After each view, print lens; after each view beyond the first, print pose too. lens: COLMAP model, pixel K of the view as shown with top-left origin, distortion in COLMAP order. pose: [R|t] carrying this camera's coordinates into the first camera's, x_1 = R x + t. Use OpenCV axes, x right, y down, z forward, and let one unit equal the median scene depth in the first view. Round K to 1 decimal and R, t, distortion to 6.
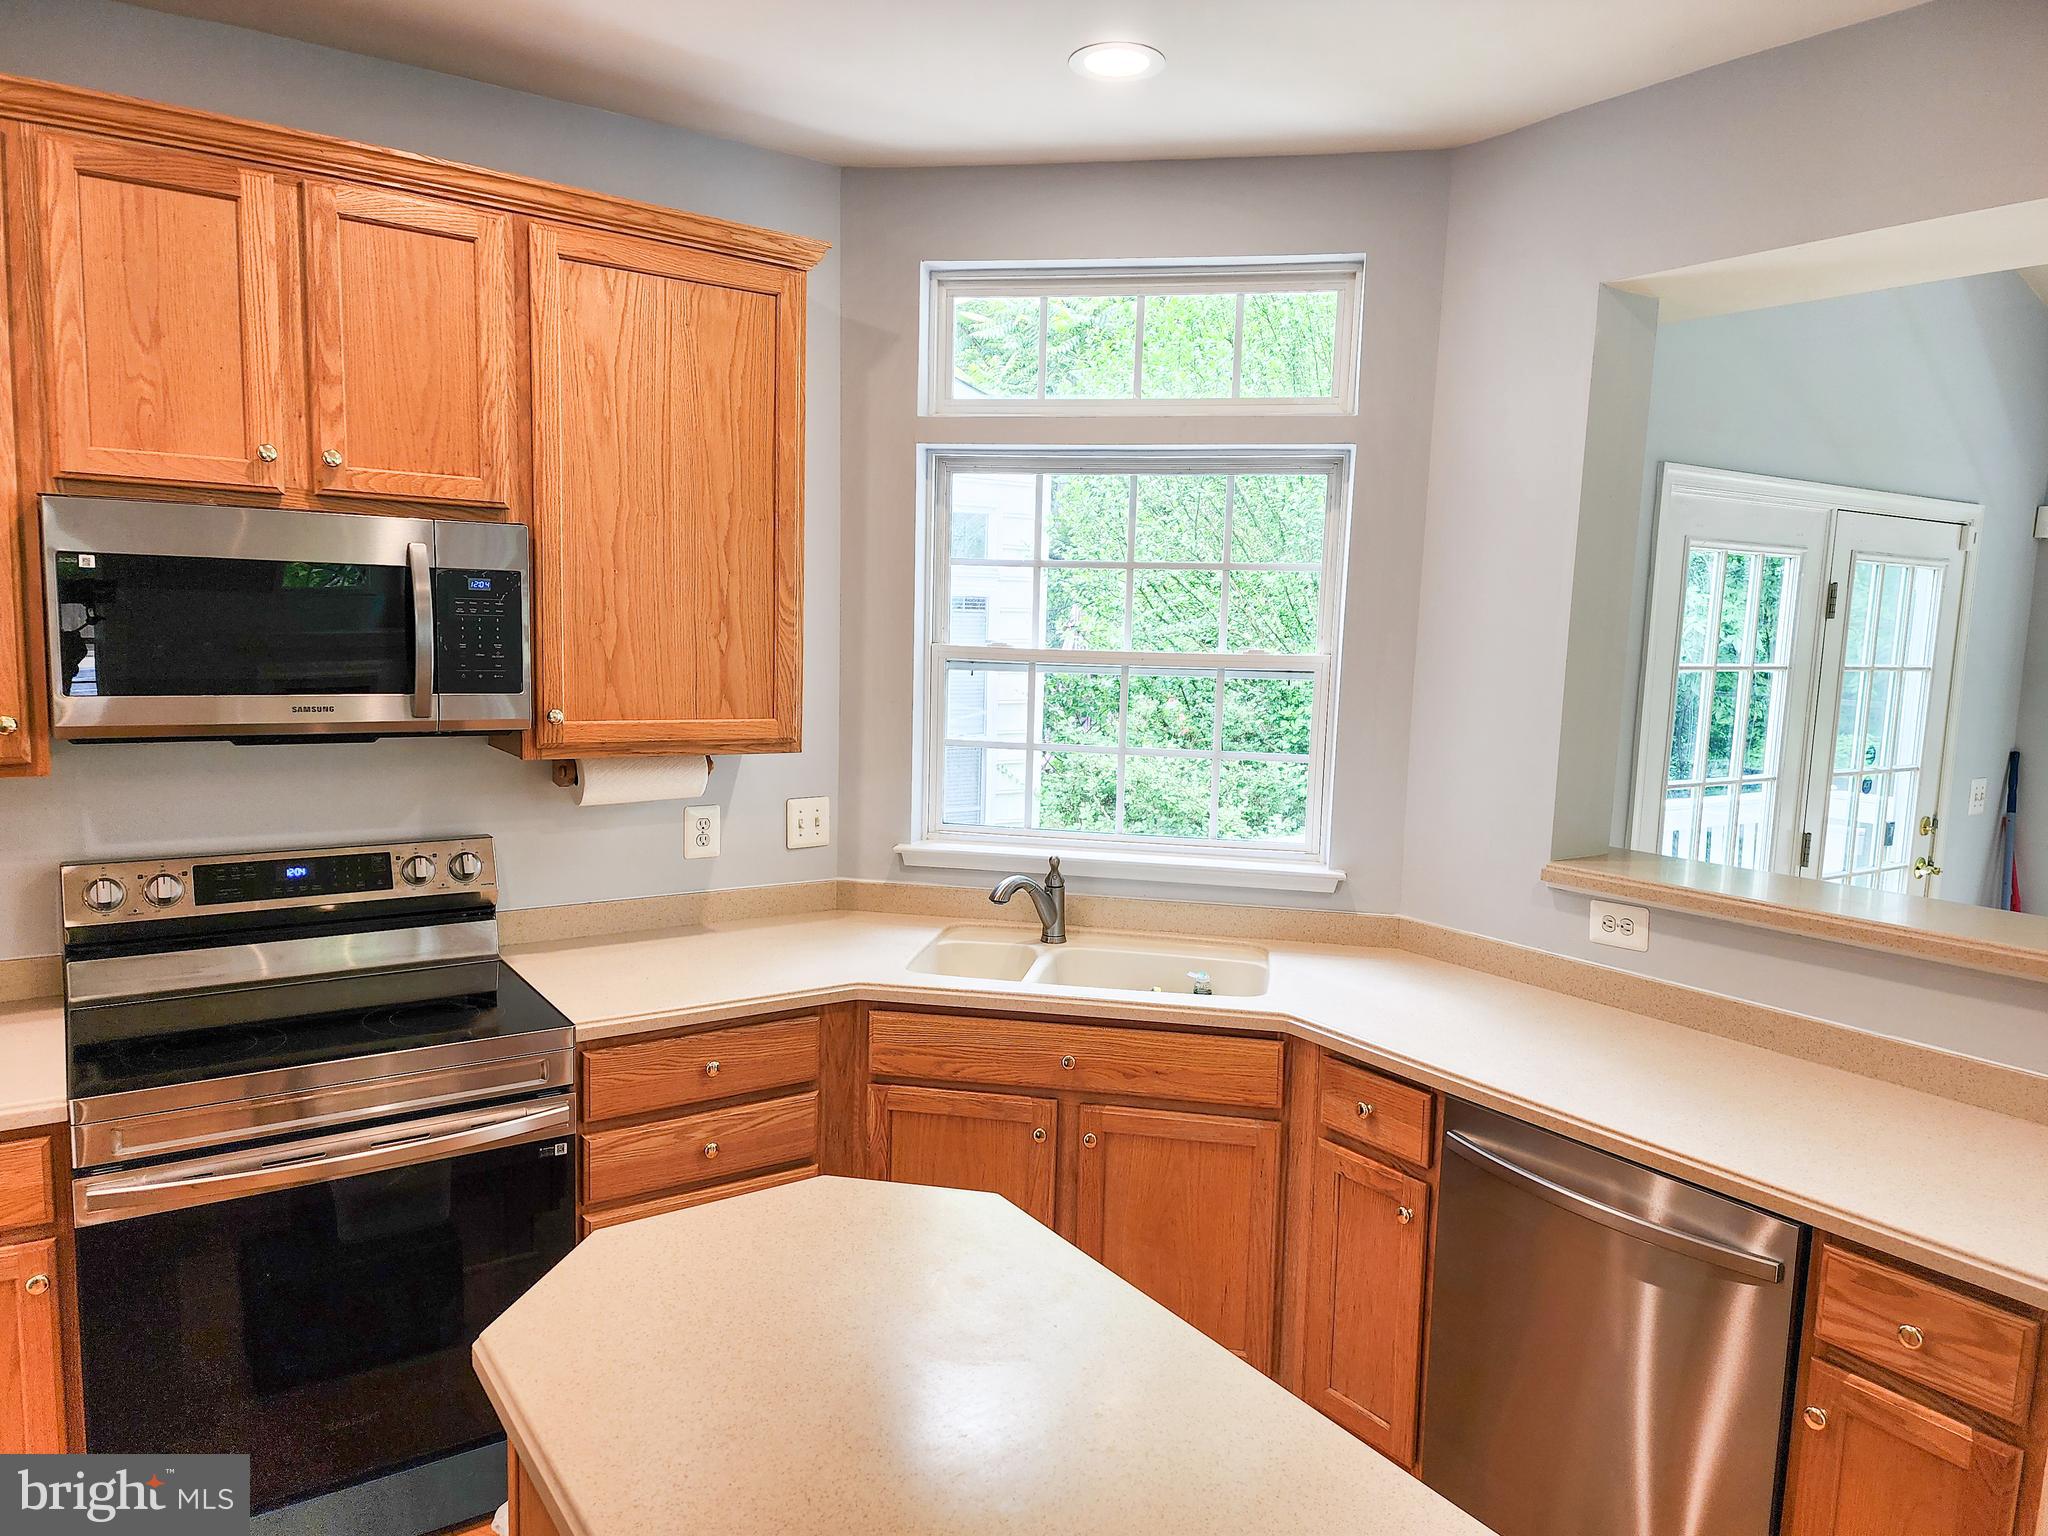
lens RADIAL K [[1372.8, 0, 1025.0], [0, 1372.8, 772.3], [0, 0, 1]] dist [0.097938, -0.103186]
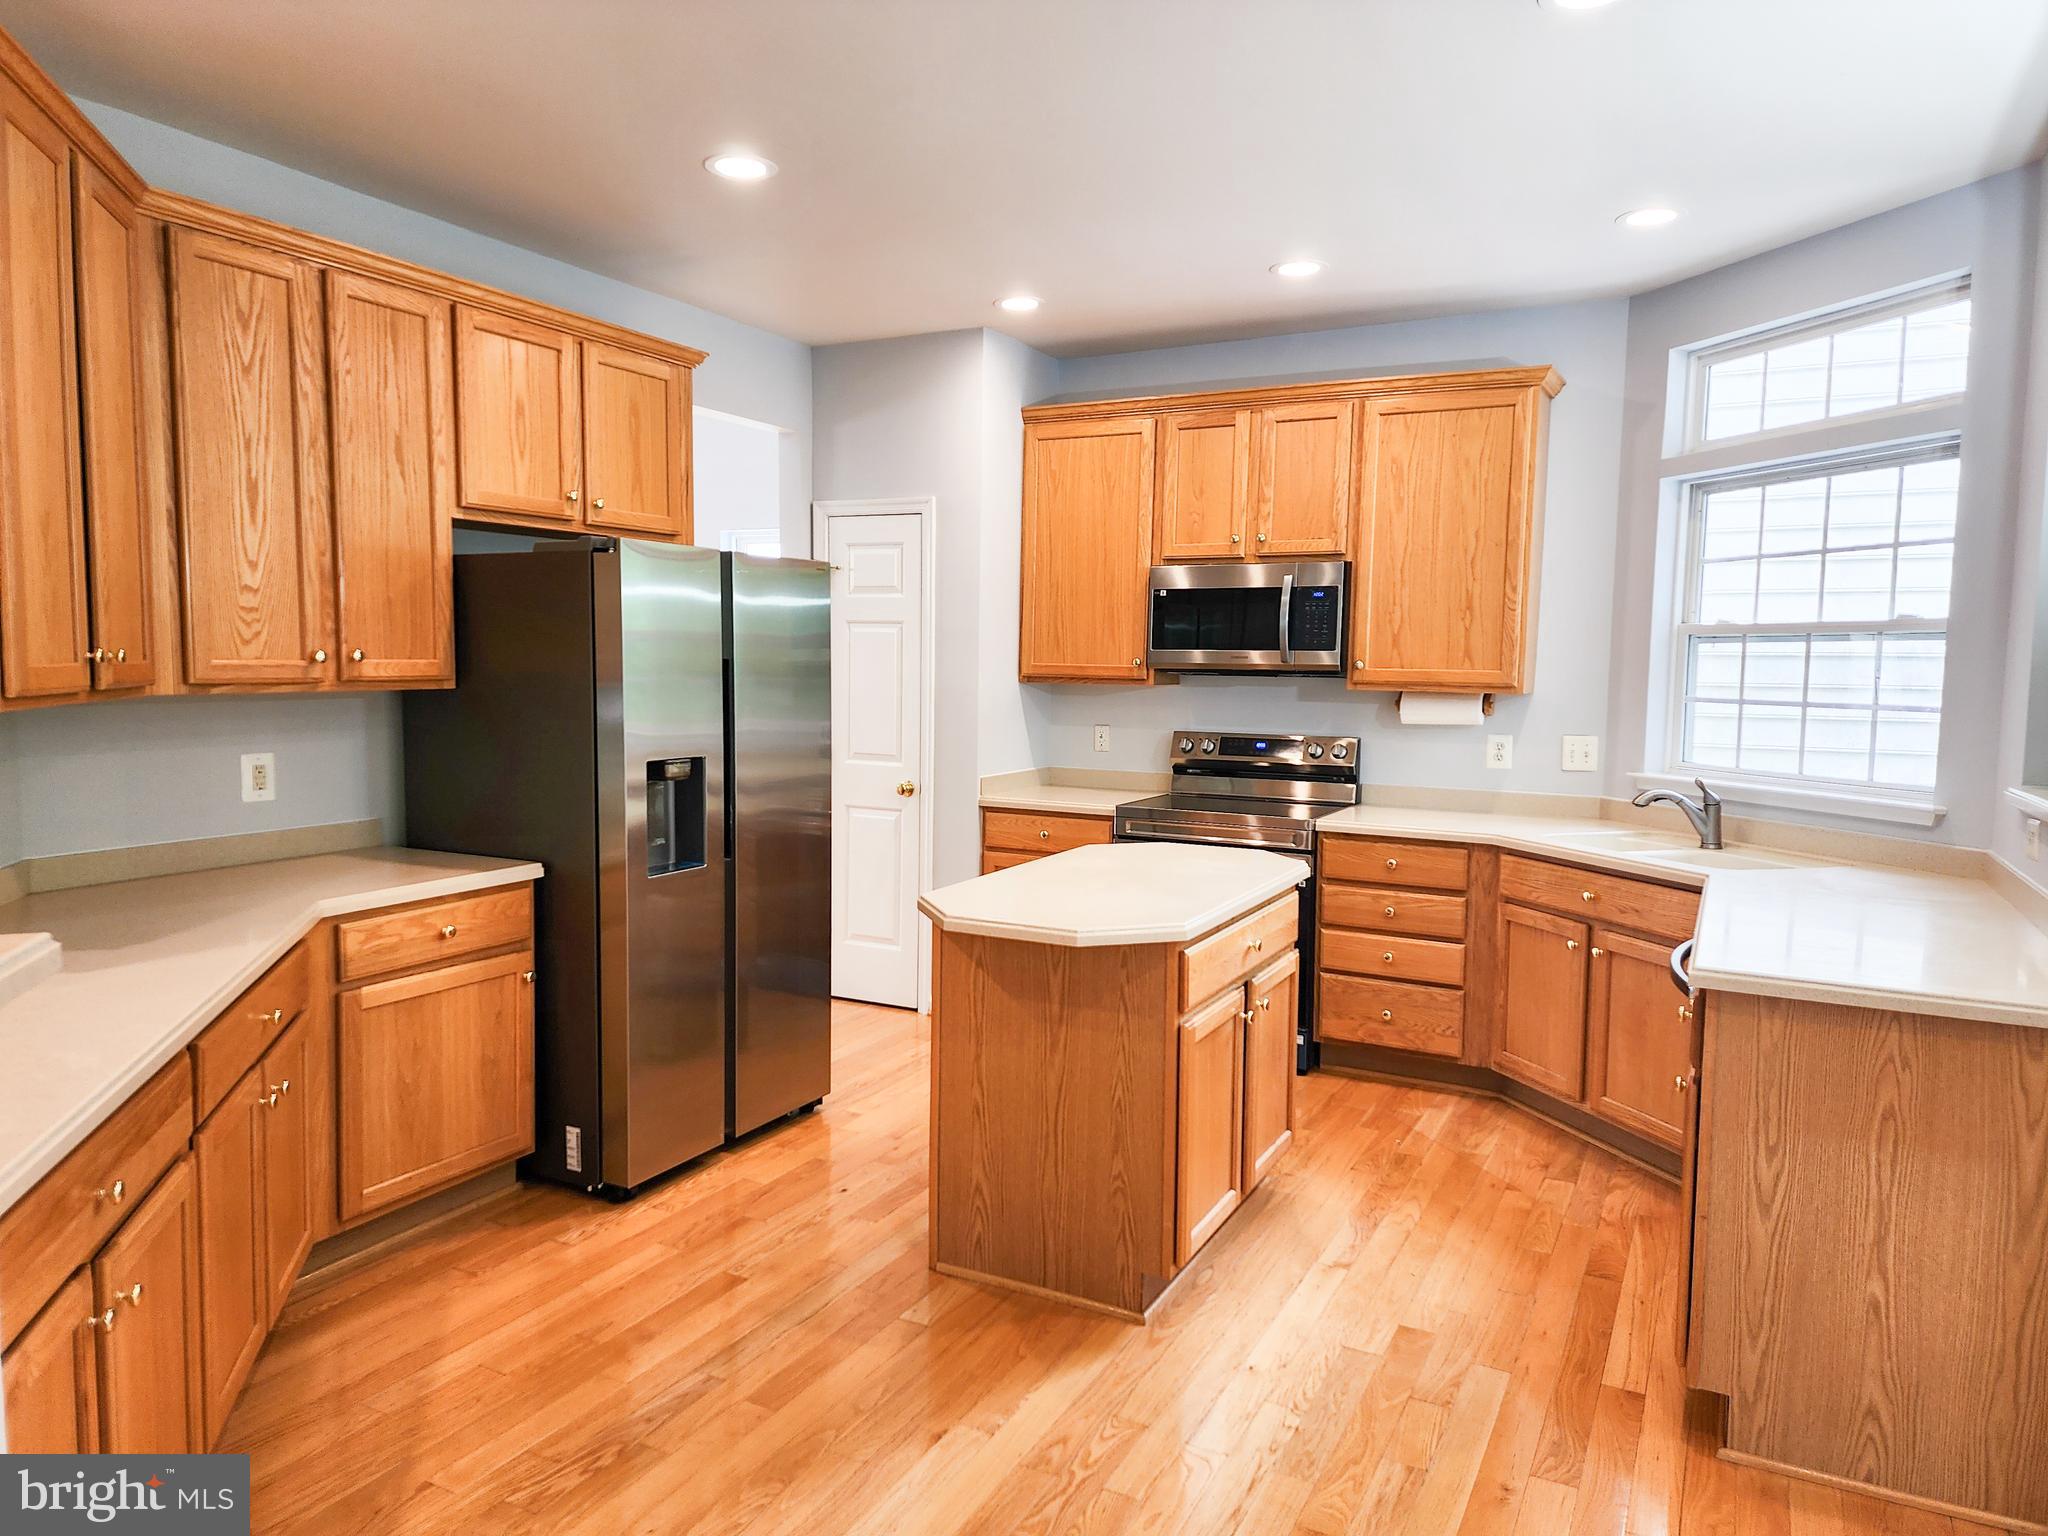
lens RADIAL K [[1344.1, 0, 1011.1], [0, 1344.1, 750.7], [0, 0, 1]] dist [0.105487, -0.099338]
pose [[0.465848, 0.039757, -0.883971, 1.015708], [-0.103597, 0.994570, -0.009864, 0.135183], [0.878779, 0.096172, 0.467438, -0.216490]]
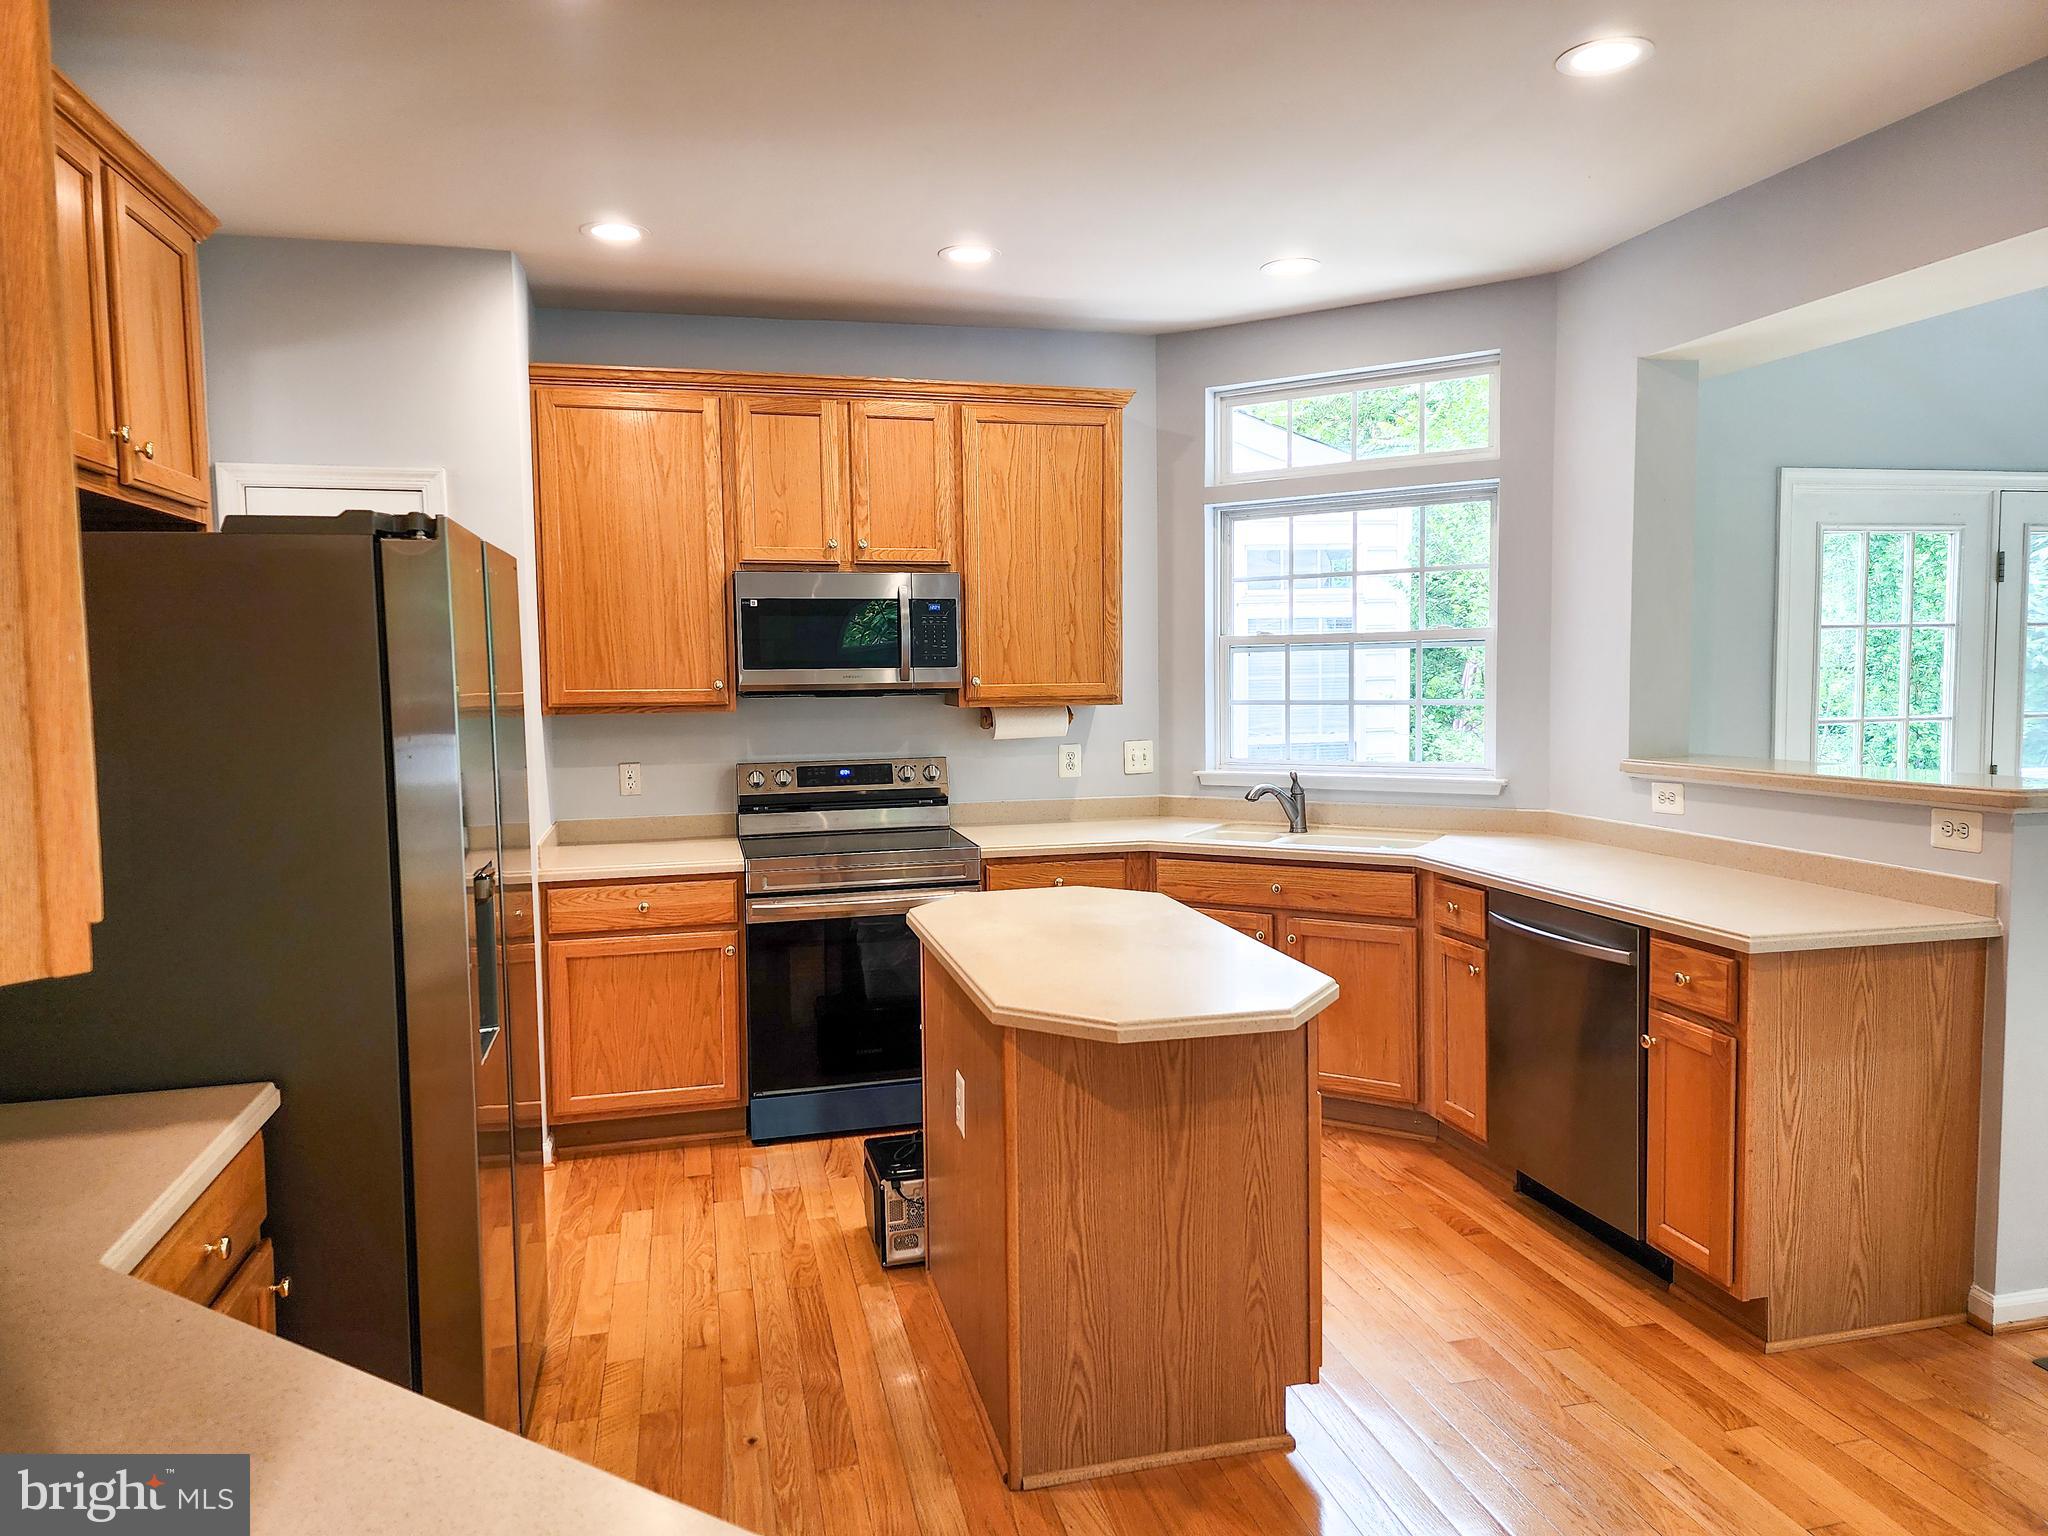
lens RADIAL K [[1344.1, 0, 1011.1], [0, 1344.1, 750.7], [0, 0, 1]] dist [0.105487, -0.099338]
pose [[0.933807, -0.020137, -0.357210, 0.302806], [0.000964, 0.998553, -0.053771, 0.136860], [0.357776, 0.049868, 0.932475, -0.549558]]
